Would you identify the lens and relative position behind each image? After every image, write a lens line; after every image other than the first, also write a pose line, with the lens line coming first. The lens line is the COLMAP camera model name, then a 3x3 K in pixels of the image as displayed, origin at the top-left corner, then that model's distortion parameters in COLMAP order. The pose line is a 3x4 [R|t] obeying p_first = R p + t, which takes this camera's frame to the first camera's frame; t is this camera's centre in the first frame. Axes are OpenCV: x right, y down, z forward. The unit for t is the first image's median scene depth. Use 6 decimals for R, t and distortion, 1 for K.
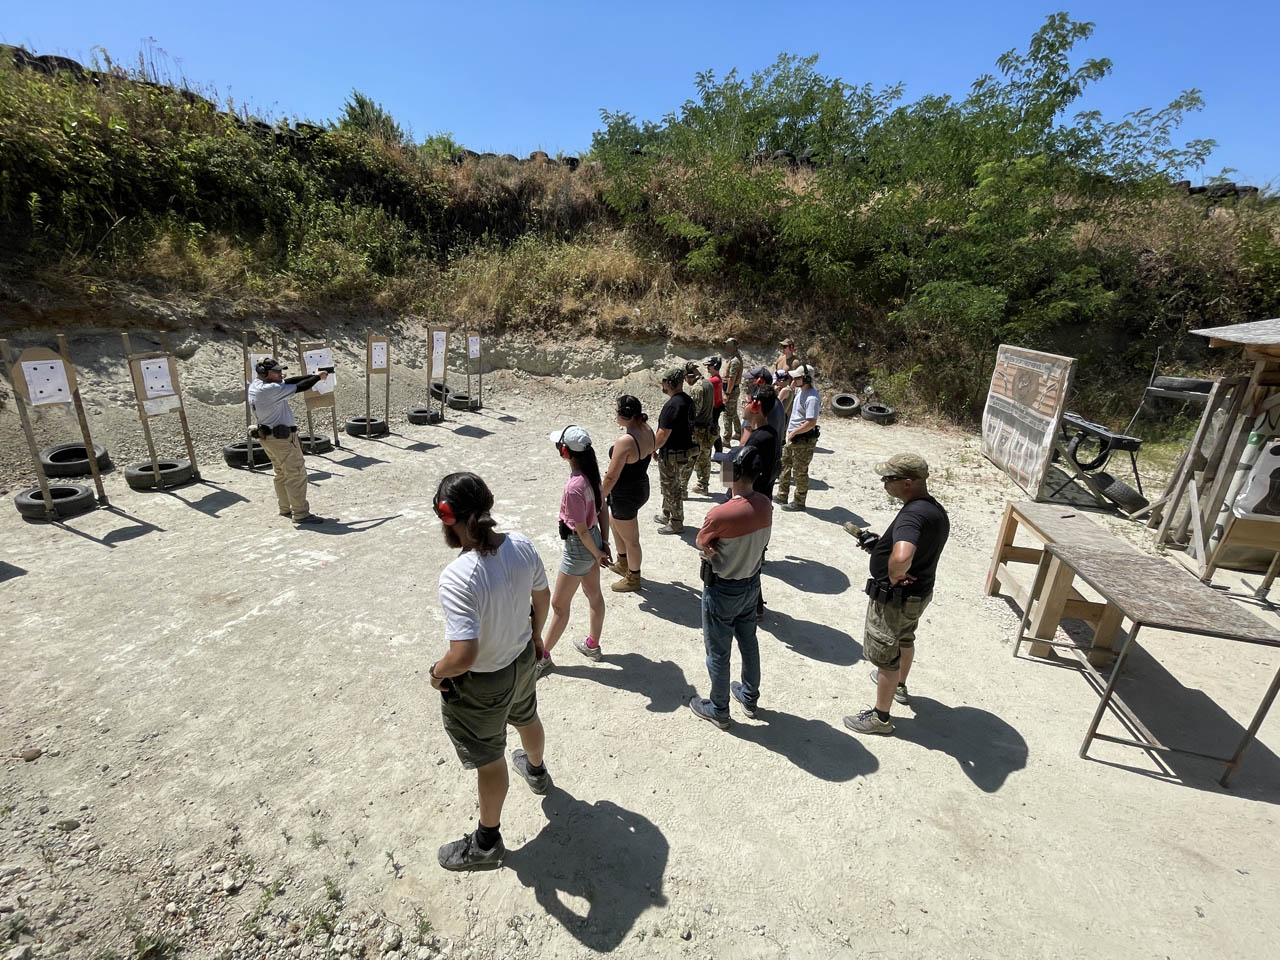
lens RADIAL K [[513.7, 0, 637.5], [0, 513.7, 479.0], [0, 0, 1]] dist [-0.010467, -0.000522]
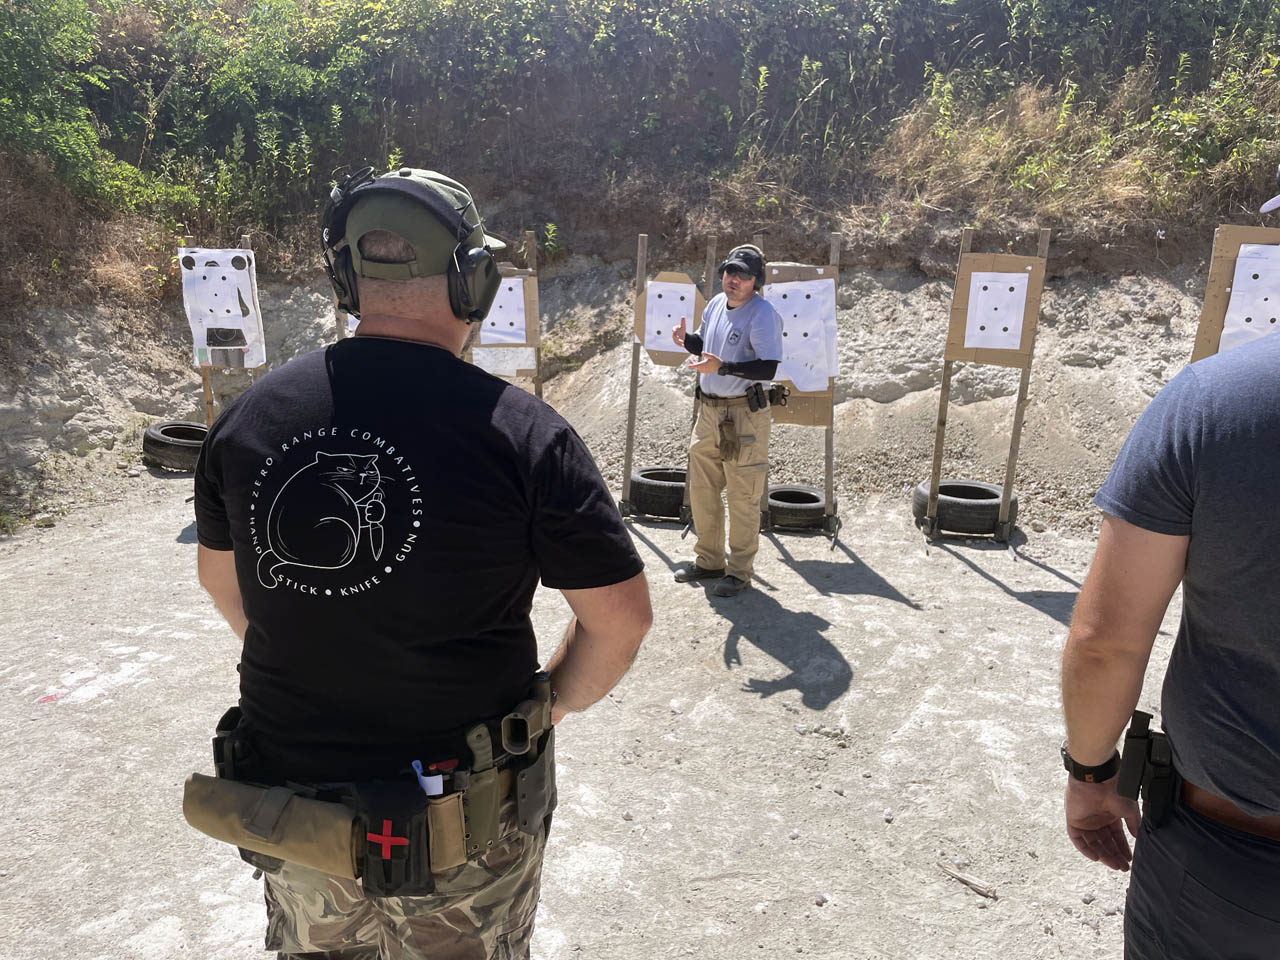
lens RADIAL K [[958.1, 0, 638.7], [0, 958.1, 477.3], [0, 0, 1]] dist [0.046076, -0.036222]
pose [[0.123970, 0.158064, -0.979616, 0.066235], [-0.321814, 0.940275, 0.110991, -0.088170], [0.938652, 0.301495, 0.167433, 0.467735]]
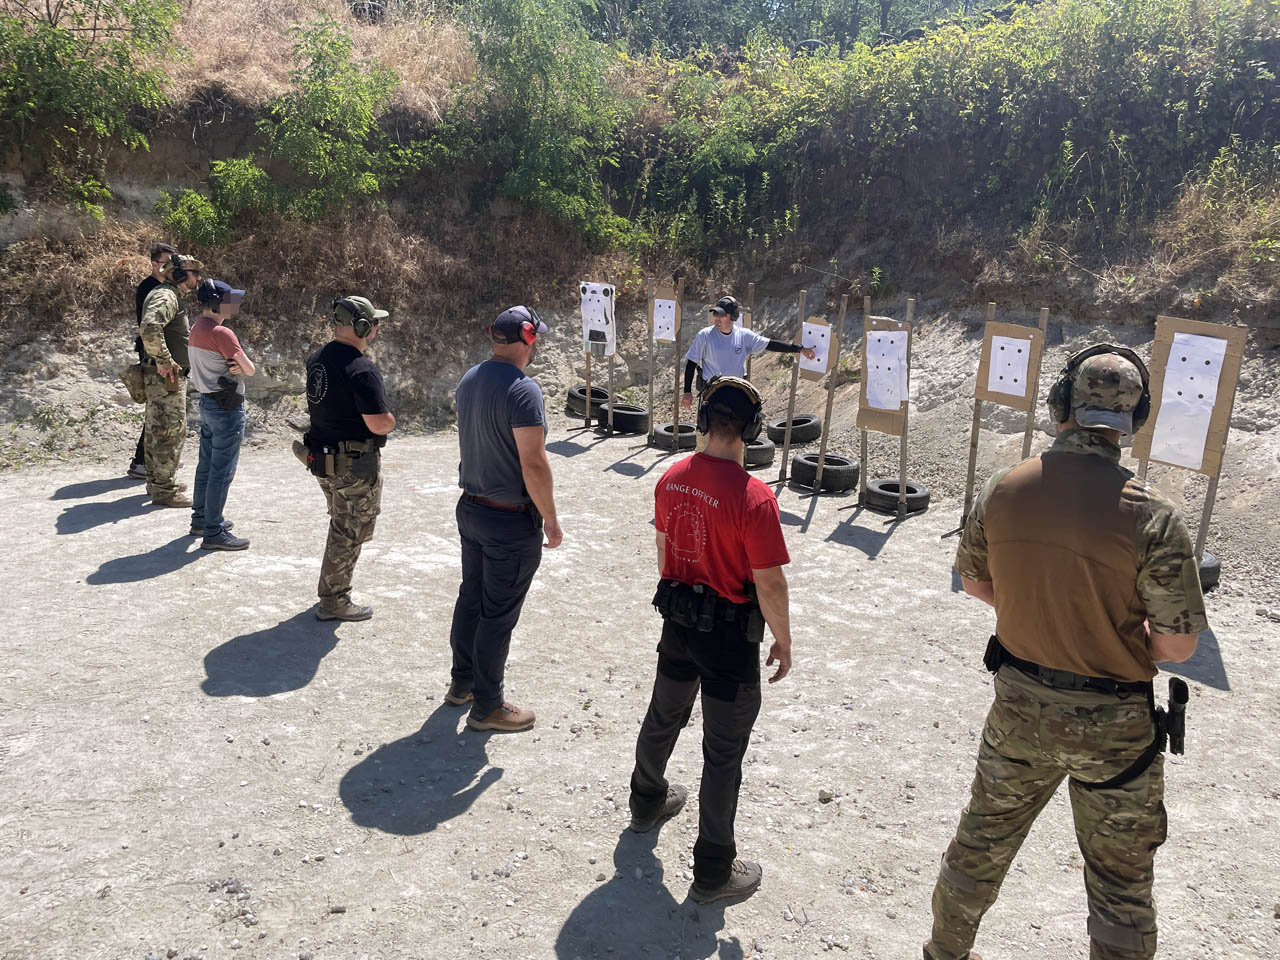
lens RADIAL K [[958.1, 0, 637.9], [0, 958.1, 480.0], [0, 0, 1]] dist [0.046076, -0.036222]
pose [[-0.477114, 0.123684, -0.870094, 0.258350], [-0.359542, 0.875933, 0.321668, -0.204543], [0.801930, 0.466308, -0.373451, 0.730079]]
